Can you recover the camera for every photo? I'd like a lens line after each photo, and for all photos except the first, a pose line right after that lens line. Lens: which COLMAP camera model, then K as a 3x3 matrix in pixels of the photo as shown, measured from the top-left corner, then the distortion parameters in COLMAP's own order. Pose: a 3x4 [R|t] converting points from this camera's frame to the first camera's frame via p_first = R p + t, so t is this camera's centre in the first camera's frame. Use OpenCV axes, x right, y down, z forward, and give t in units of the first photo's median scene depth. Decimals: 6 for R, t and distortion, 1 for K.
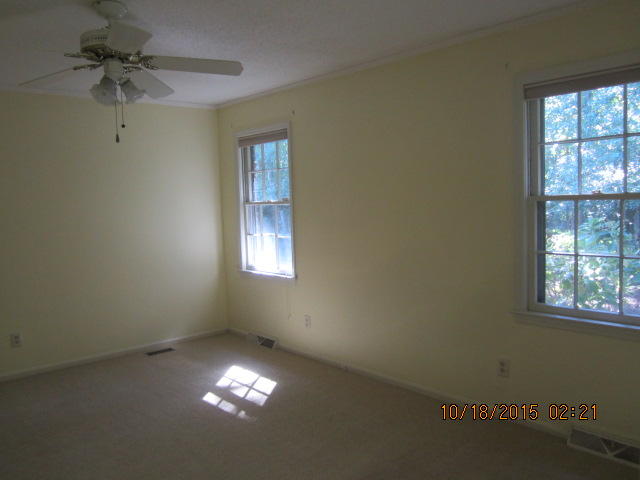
lens RADIAL K [[527.5, 0, 320.0], [0, 527.5, 240.0], [0, 0, 1]] dist [-0.052906, 0.009514]
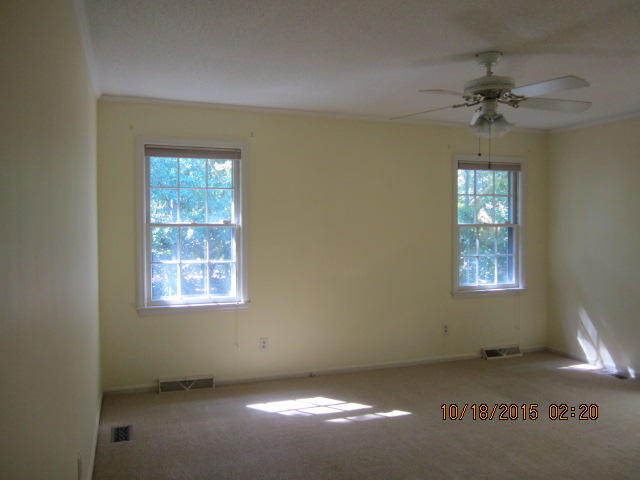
lens RADIAL K [[527.5, 0, 320.0], [0, 527.5, 240.0], [0, 0, 1]] dist [-0.052906, 0.009514]
pose [[0.370380, -0.008303, 0.928843, -1.044824], [0.055918, 0.998346, -0.013374, -0.026536], [-0.927196, 0.056892, 0.370231, 0.591223]]
